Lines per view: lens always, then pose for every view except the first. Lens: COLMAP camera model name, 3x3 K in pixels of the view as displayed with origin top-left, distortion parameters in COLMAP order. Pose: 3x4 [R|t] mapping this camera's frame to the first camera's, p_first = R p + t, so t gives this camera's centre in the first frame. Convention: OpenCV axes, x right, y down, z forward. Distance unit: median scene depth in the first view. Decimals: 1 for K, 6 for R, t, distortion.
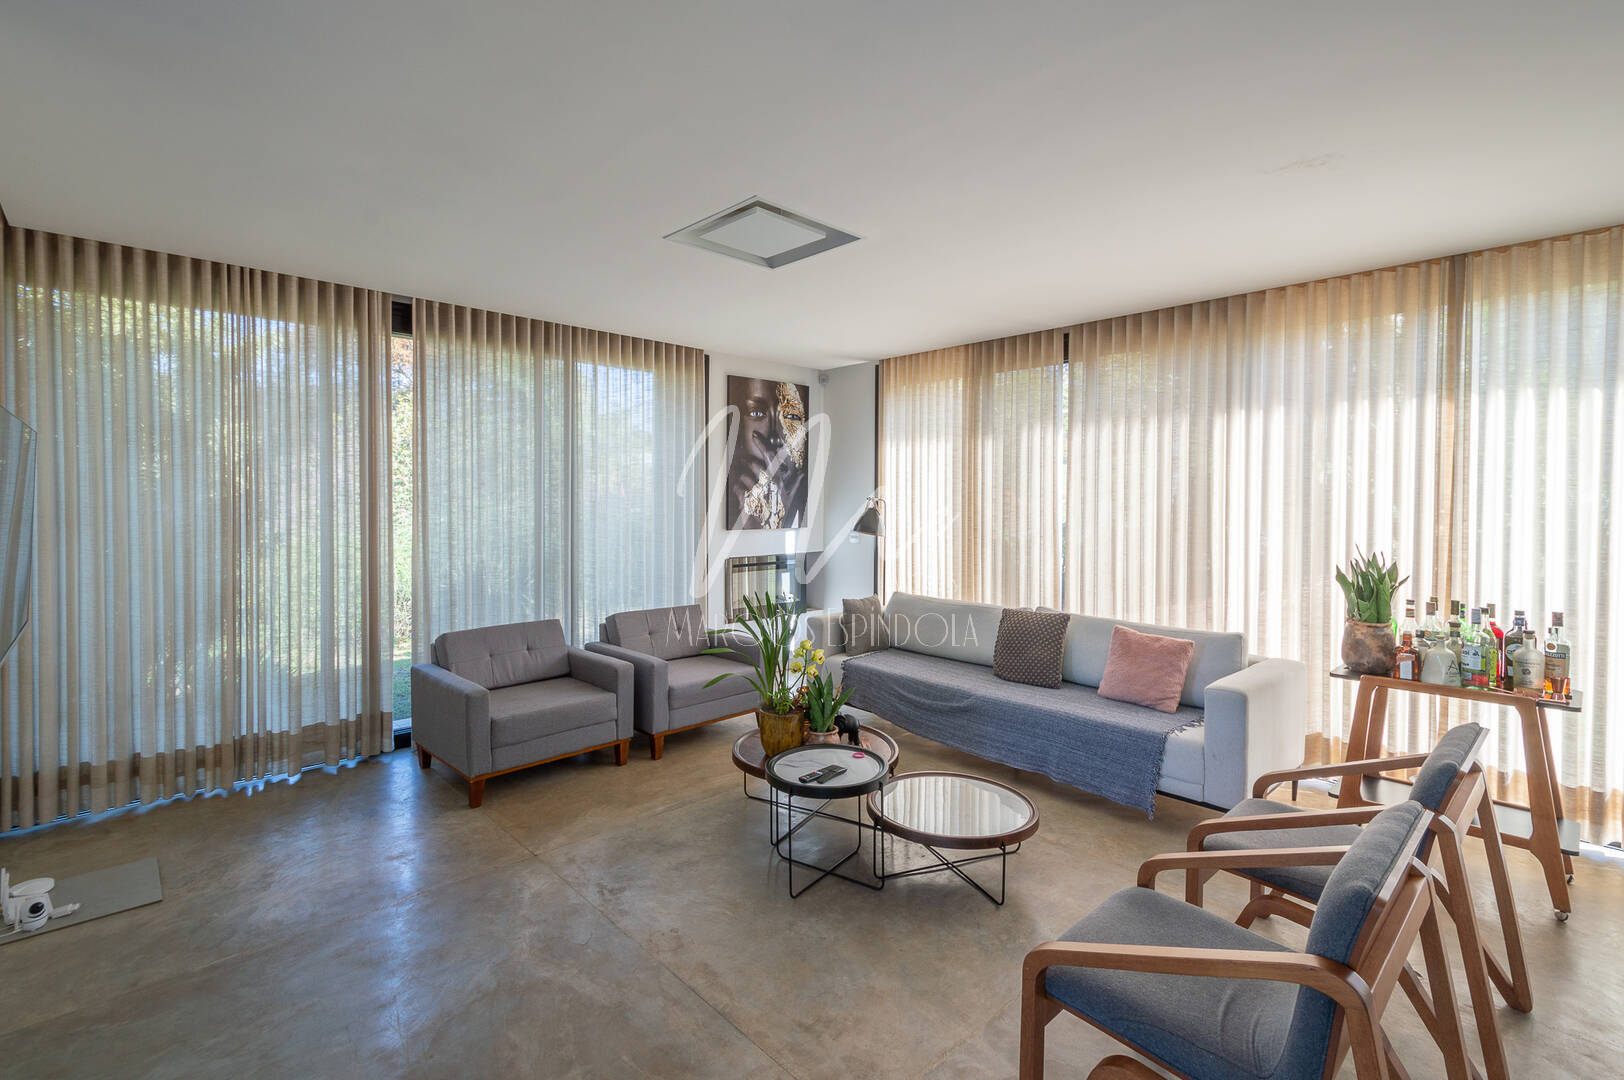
lens RADIAL K [[719.0, 0, 817.6], [0, 719.0, 519.6], [0, 0, 1]] dist [0.000866, 0.000357]
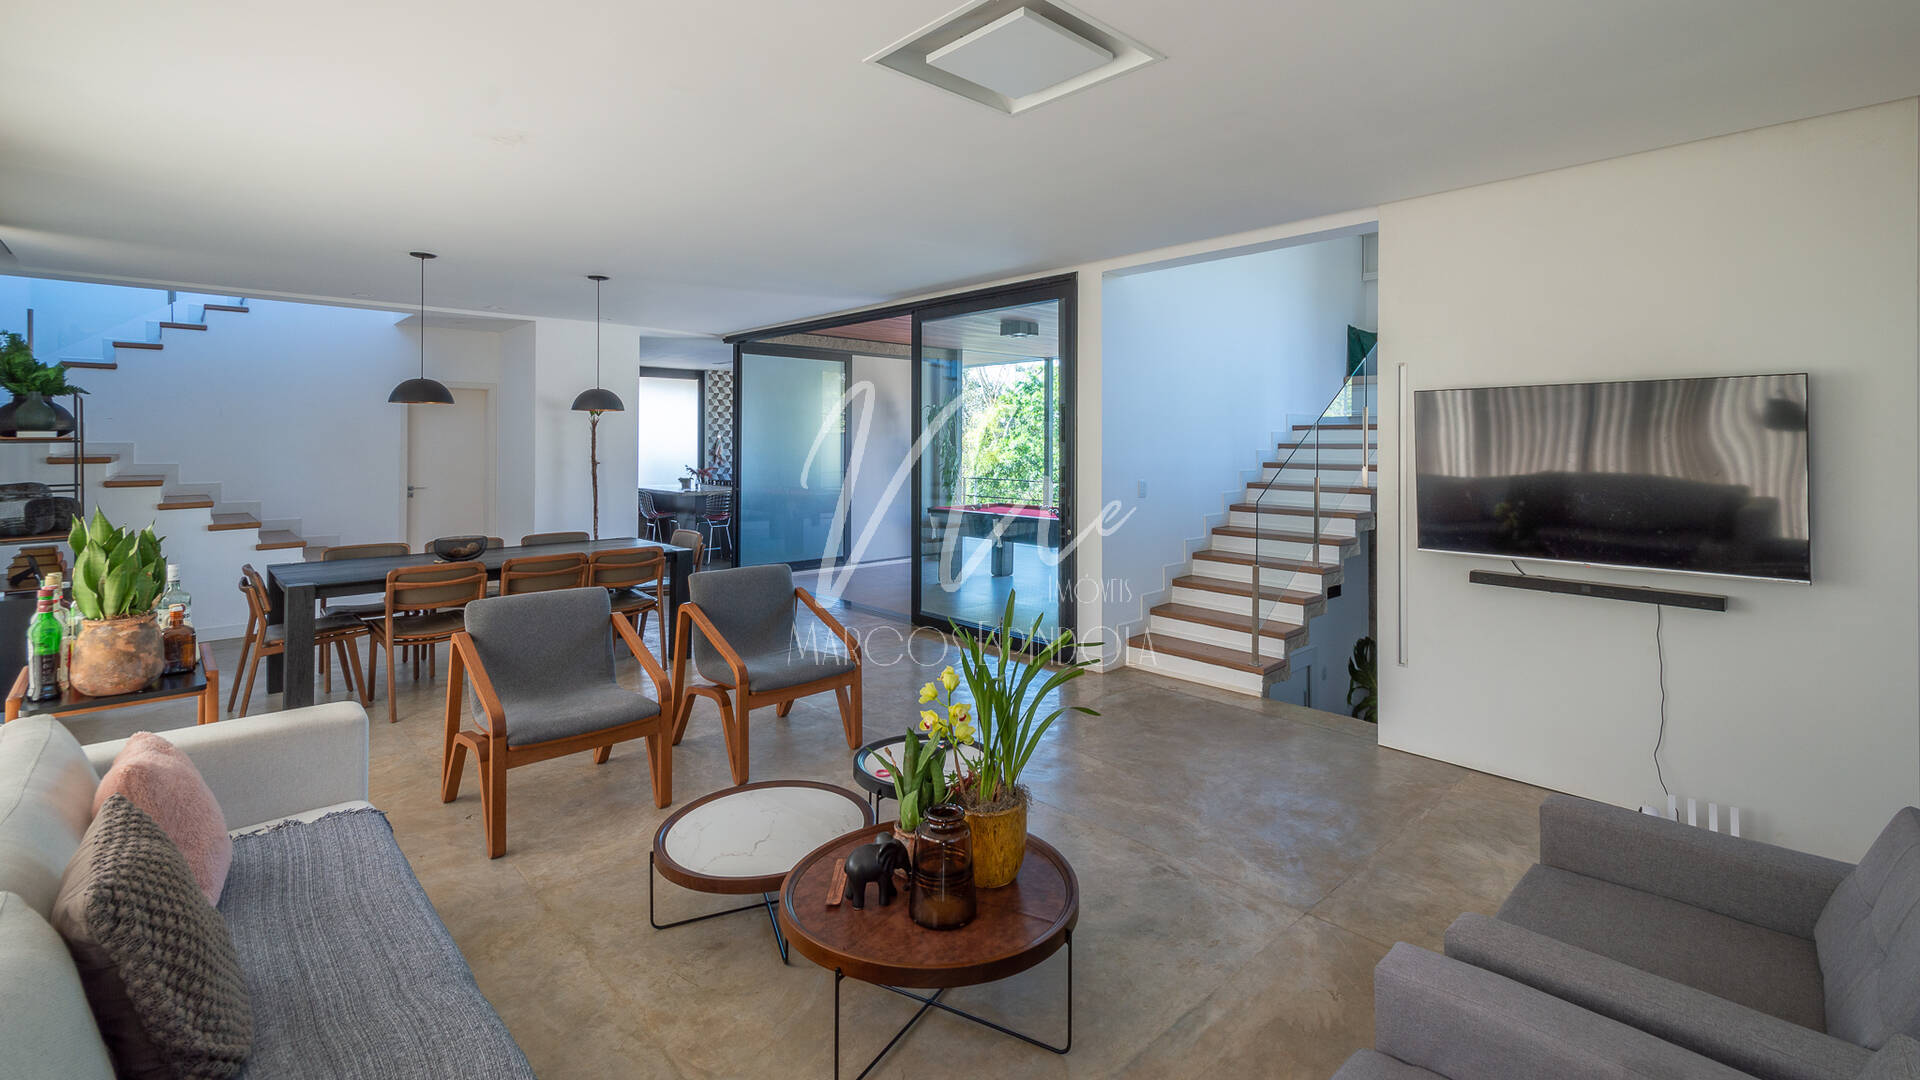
lens RADIAL K [[855.1, 0, 975.1], [0, 855.1, 452.8], [0, 0, 1]] dist [0.010190, -0.000292]
pose [[-0.999811, -0.006159, 0.018434, -0.029156], [-0.005589, 0.999510, 0.030814, -0.025005], [-0.018615, 0.030705, -0.999355, 1.015051]]
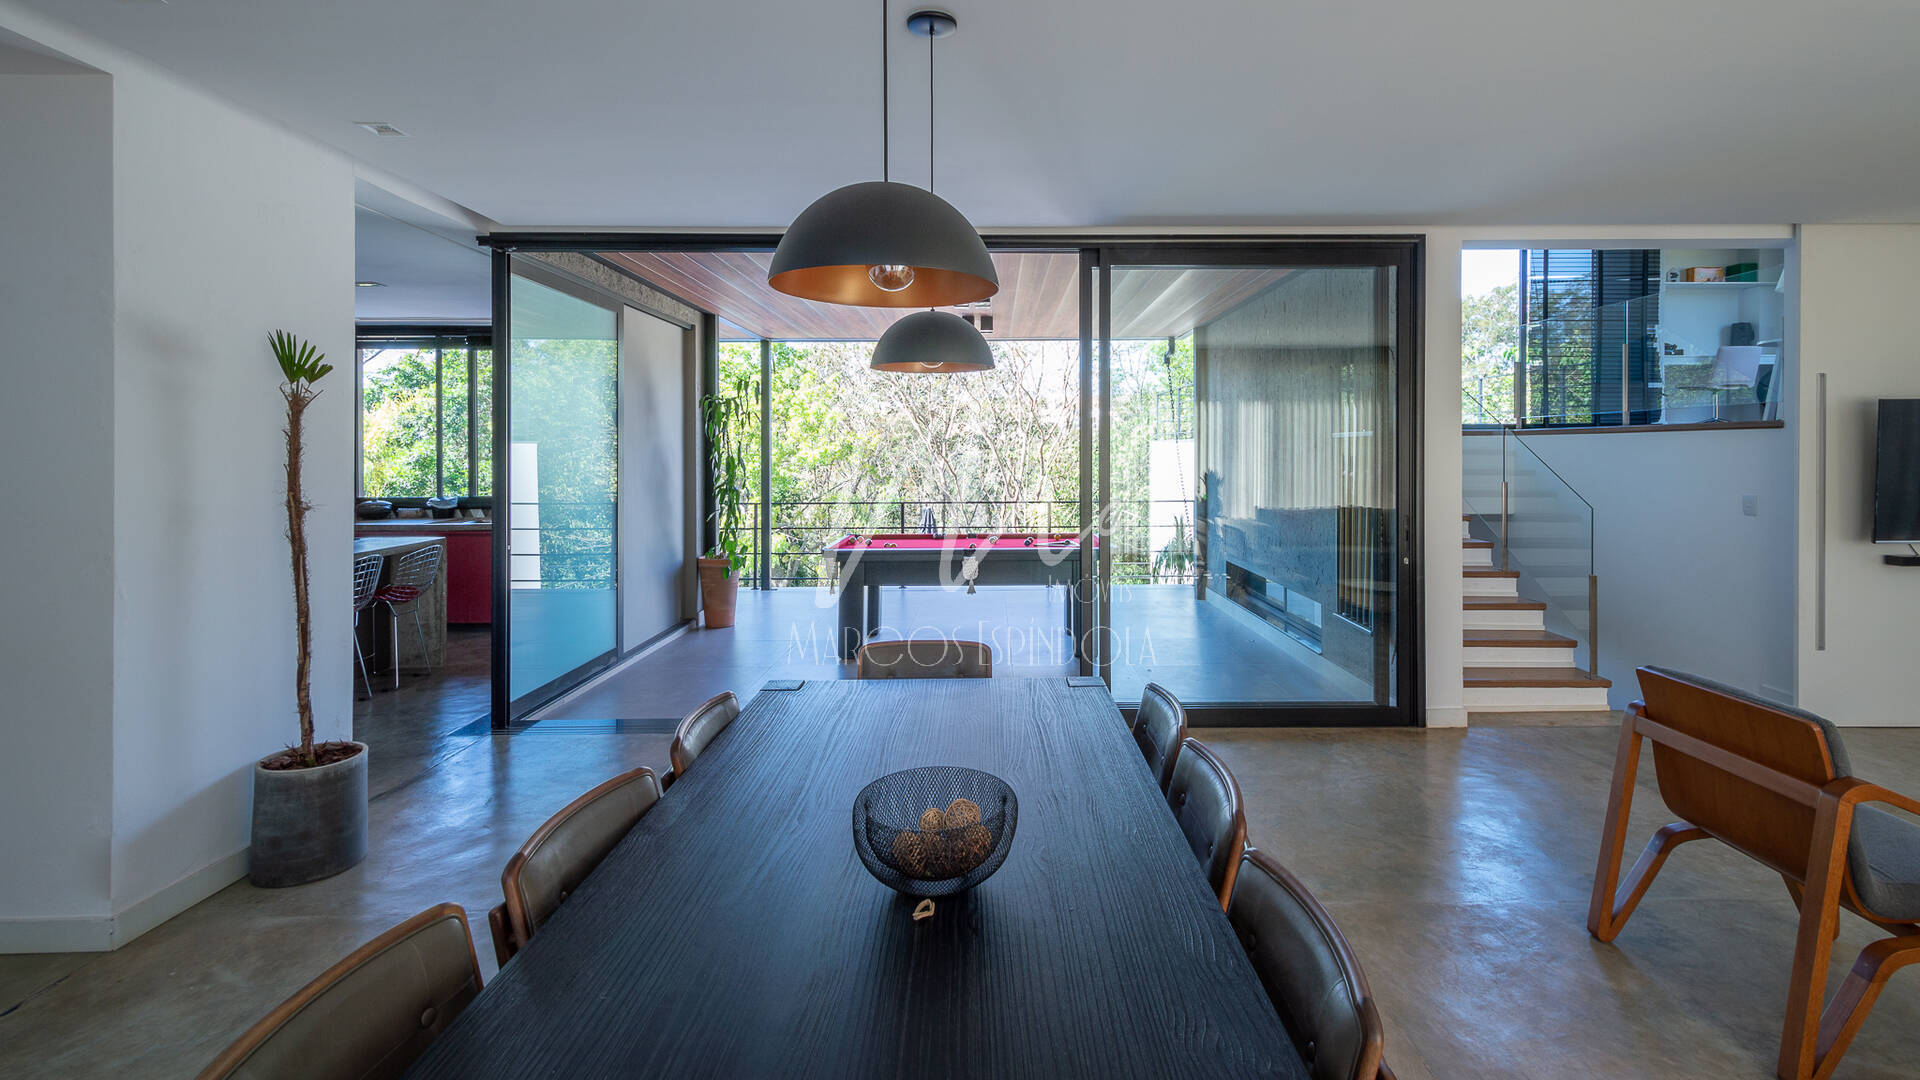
lens RADIAL K [[855.1, 0, 975.1], [0, 855.1, 452.8], [0, 0, 1]] dist [0.010190, -0.000292]
pose [[-0.686630, -0.000180, -0.727007, 0.733620], [-0.011999, 0.999867, 0.011086, -0.005413], [0.726908, 0.016335, -0.686540, 0.265570]]
